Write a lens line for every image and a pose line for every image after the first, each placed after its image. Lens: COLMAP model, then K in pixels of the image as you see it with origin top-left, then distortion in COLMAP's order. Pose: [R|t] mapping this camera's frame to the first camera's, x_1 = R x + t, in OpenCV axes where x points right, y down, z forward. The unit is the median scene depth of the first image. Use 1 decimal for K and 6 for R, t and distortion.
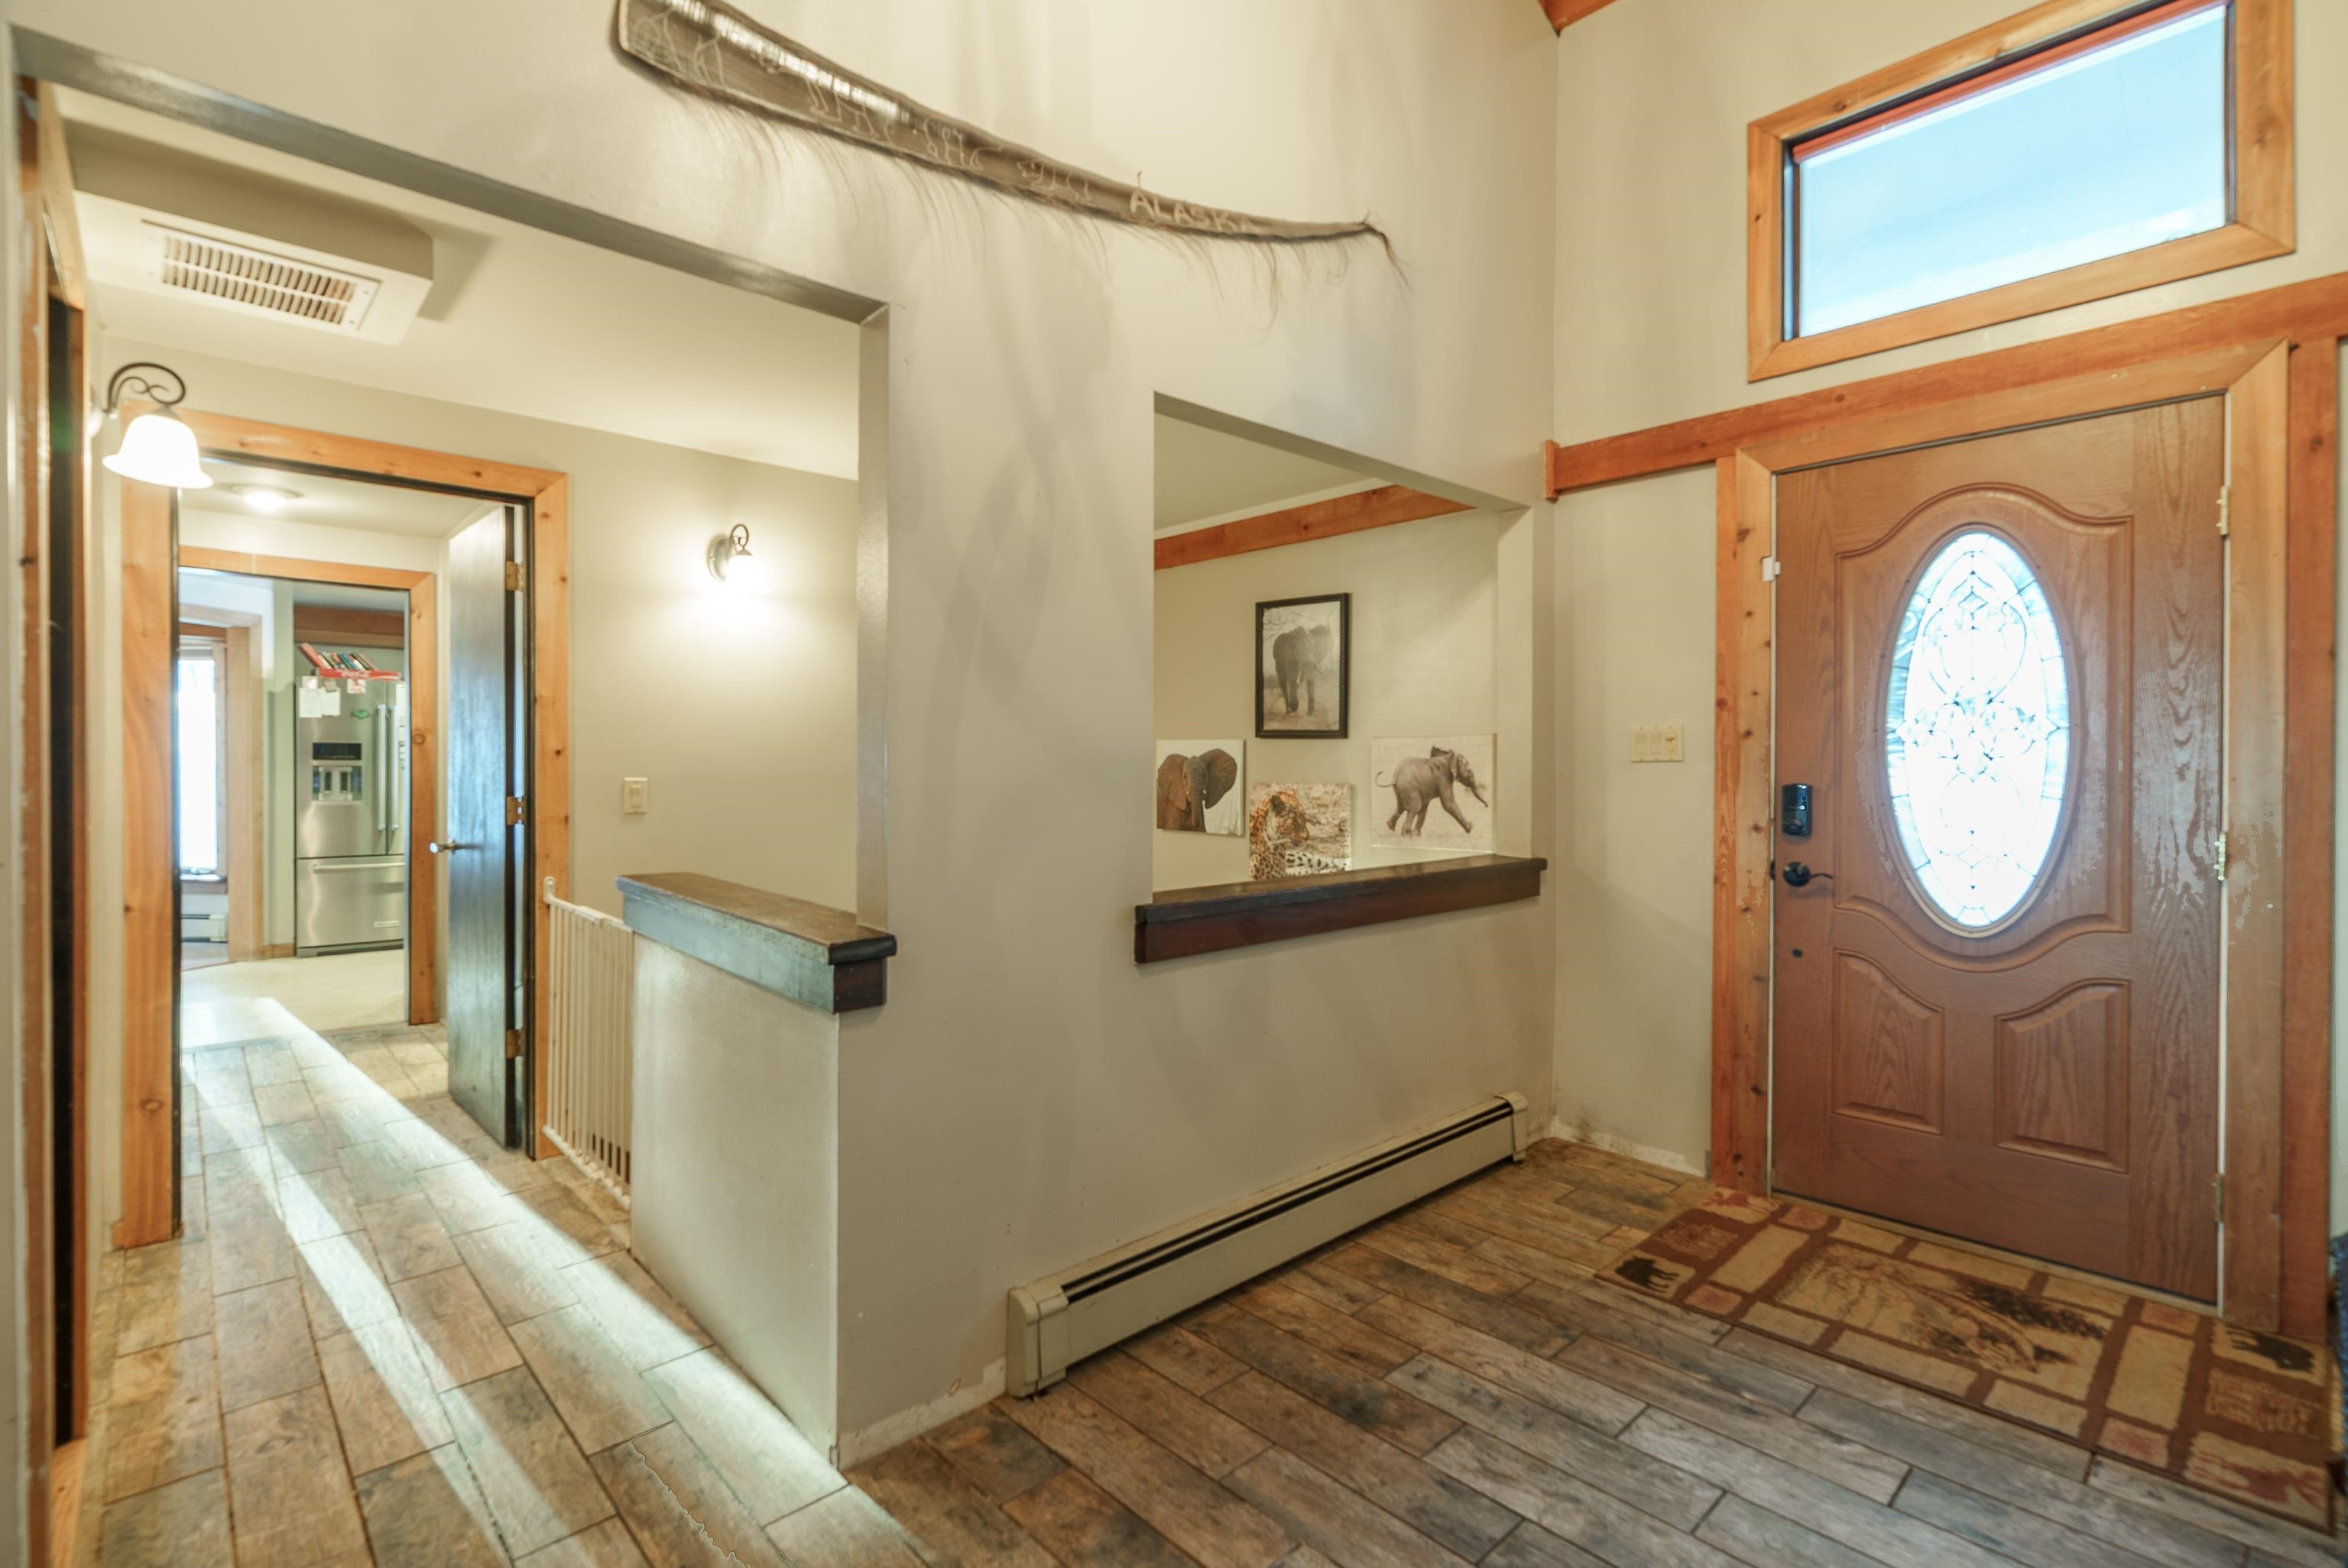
lens RADIAL K [[1081.4, 0, 1170.6], [0, 1081.4, 776.6], [0, 0, 1]] dist [-0.002613, -0.000241]
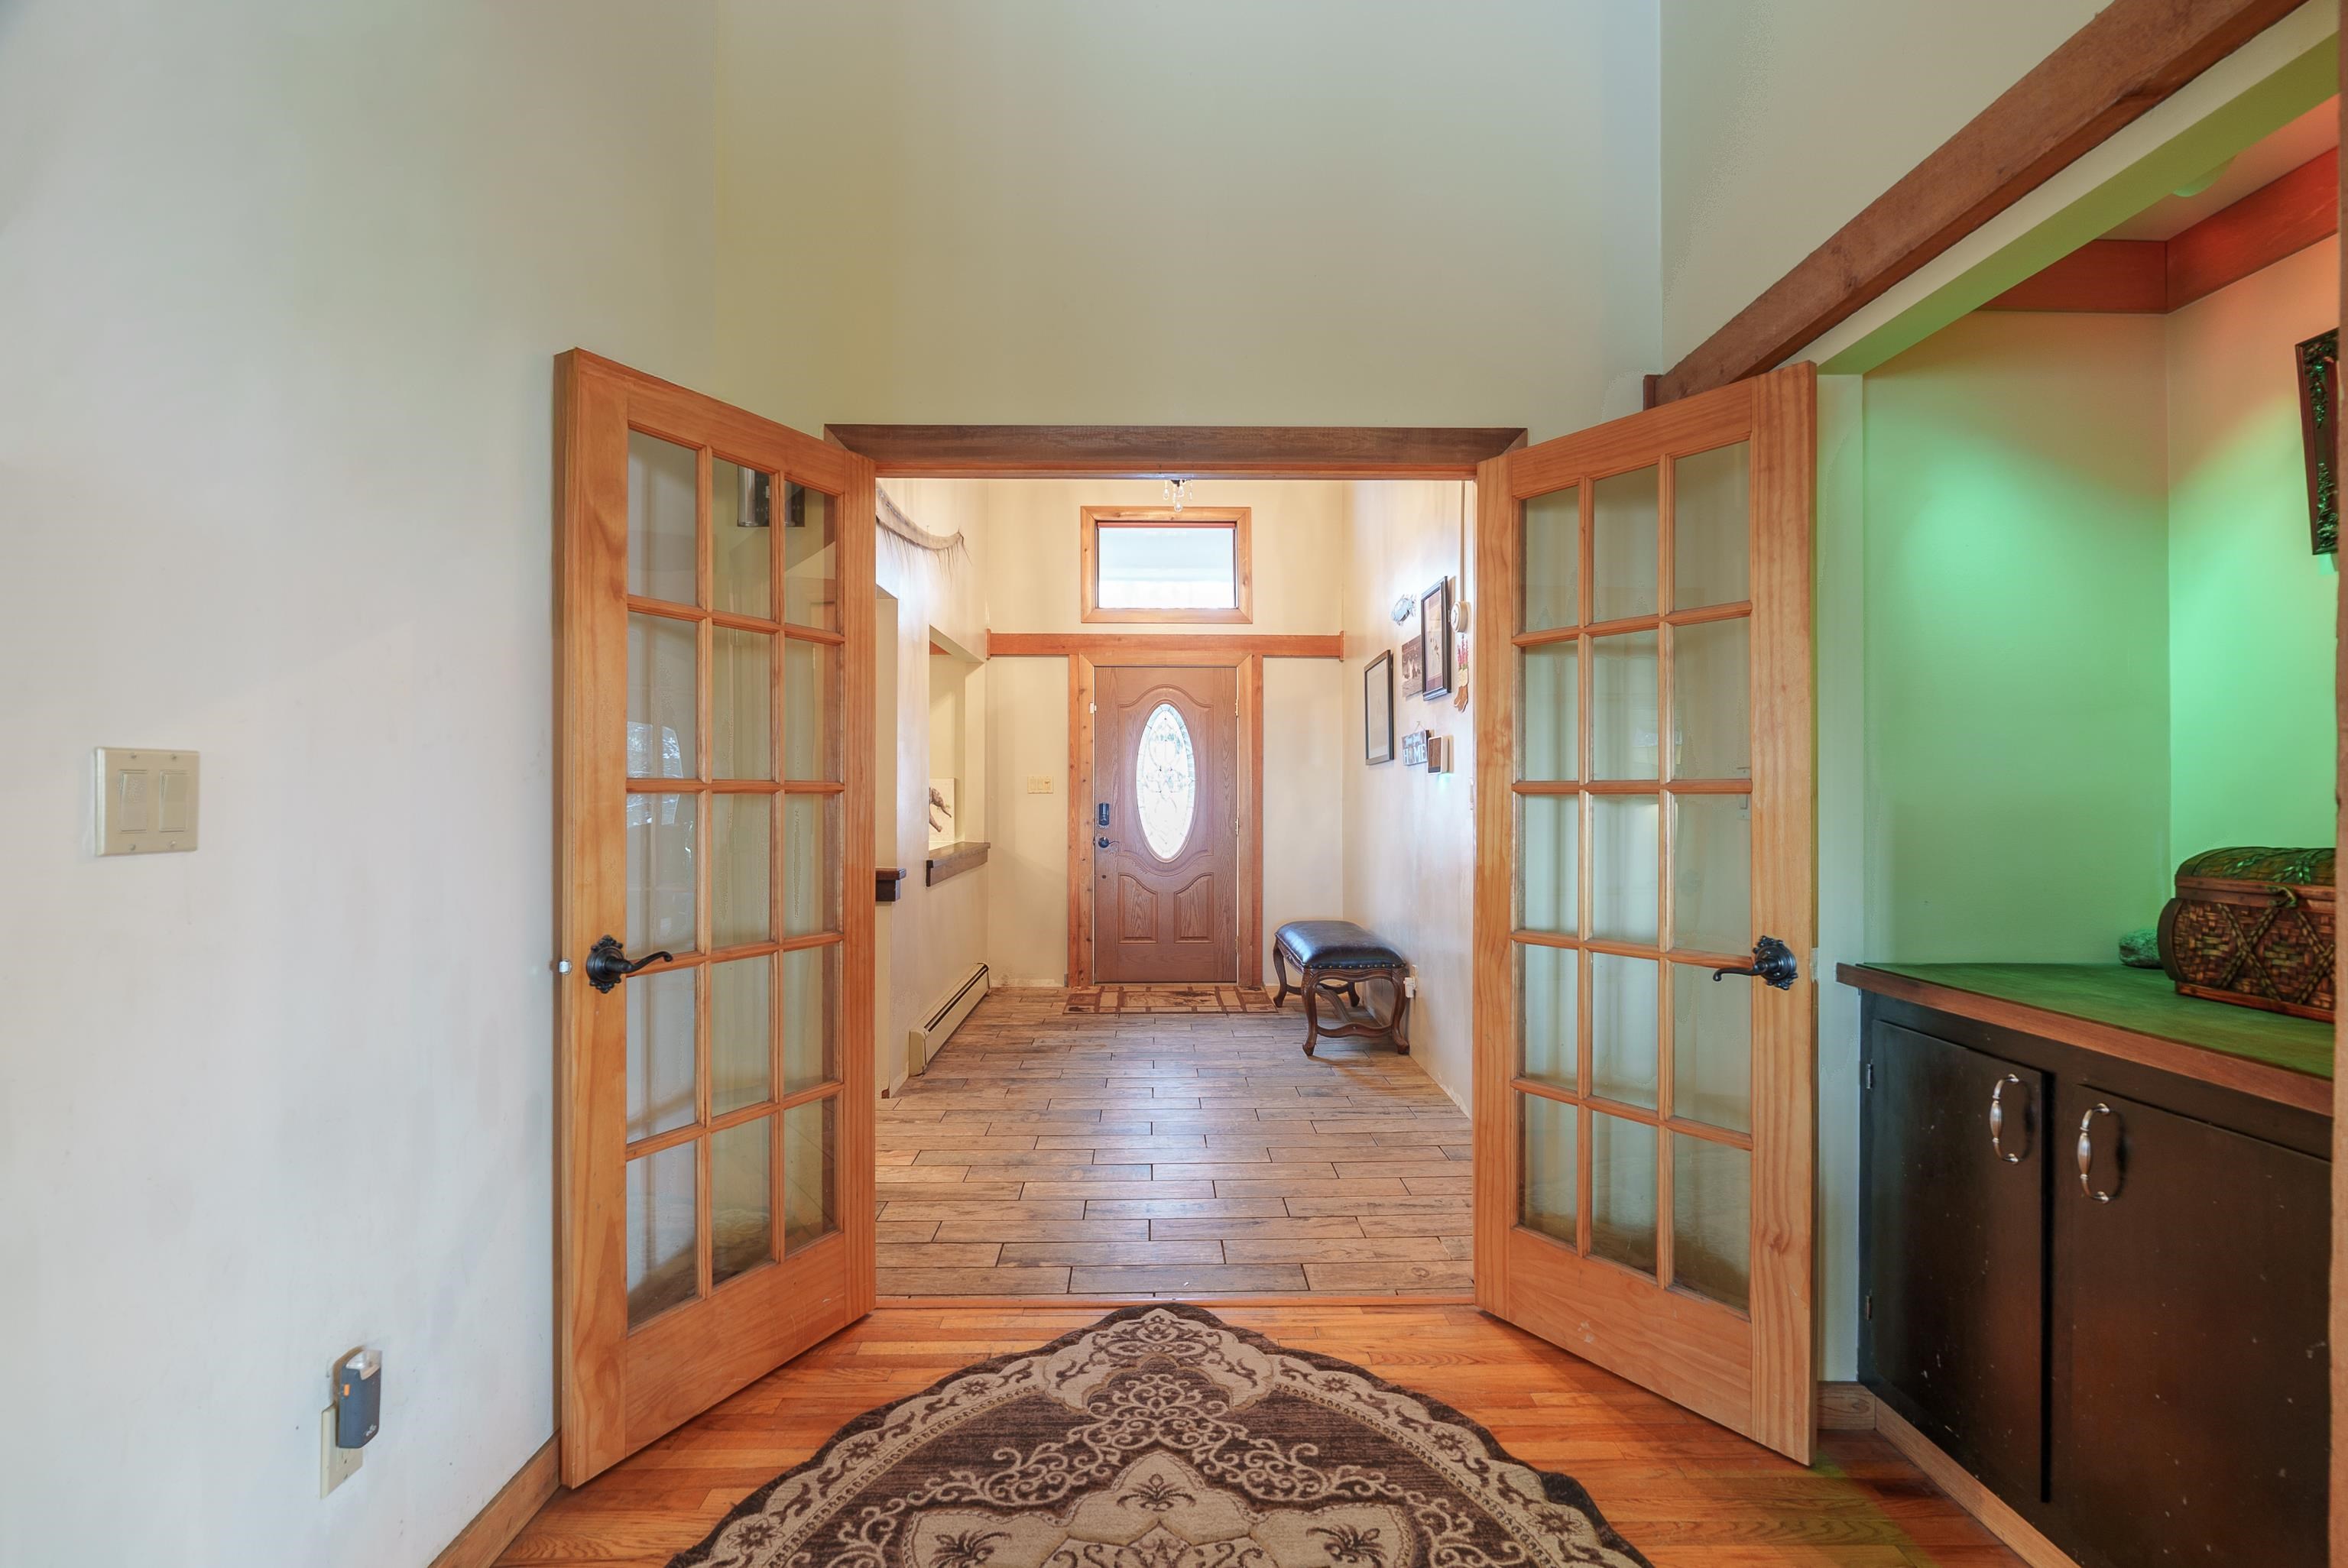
lens RADIAL K [[1079.5, 0, 1169.1], [0, 1079.5, 794.2], [0, 0, 1]] dist [-0.001635, 0.000558]
pose [[0.676906, -0.002287, 0.736066, -0.992894], [0.008501, 0.999953, -0.004711, -0.000063], [-0.736020, 0.009446, 0.676894, -0.641607]]
